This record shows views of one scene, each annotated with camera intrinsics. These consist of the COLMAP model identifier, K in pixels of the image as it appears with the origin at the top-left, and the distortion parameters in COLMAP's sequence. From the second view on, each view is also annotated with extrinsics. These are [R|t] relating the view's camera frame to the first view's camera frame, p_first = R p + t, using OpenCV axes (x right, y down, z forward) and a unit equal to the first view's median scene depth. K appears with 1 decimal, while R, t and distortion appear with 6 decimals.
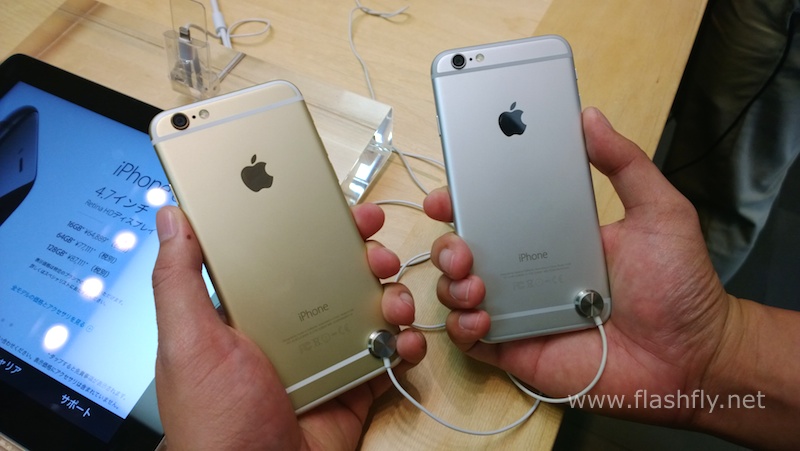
lens RADIAL K [[583.9, 0, 412.7], [0, 583.9, 221.7], [0, 0, 1]] dist [0.068766, -0.123481]
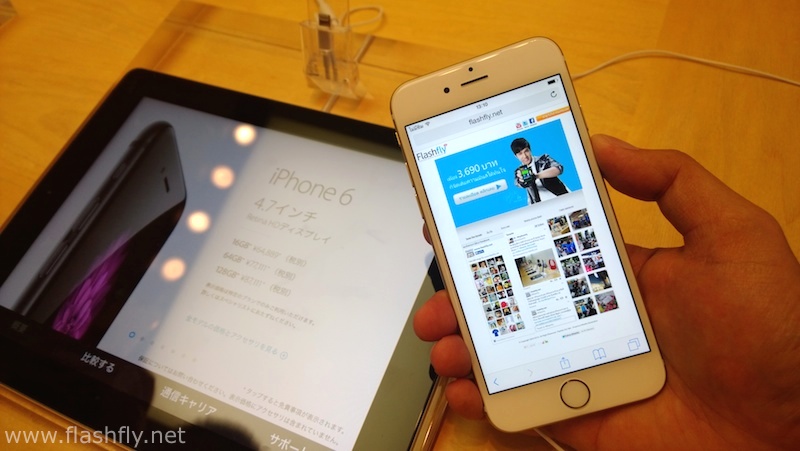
lens RADIAL K [[583.9, 0, 385.4], [0, 583.9, 228.9], [0, 0, 1]] dist [0.068766, -0.123481]
pose [[0.990786, -0.107291, -0.082651, -0.274556], [0.107154, 0.994224, -0.006101, 0.013870], [0.082828, -0.002812, 0.996560, 0.125314]]
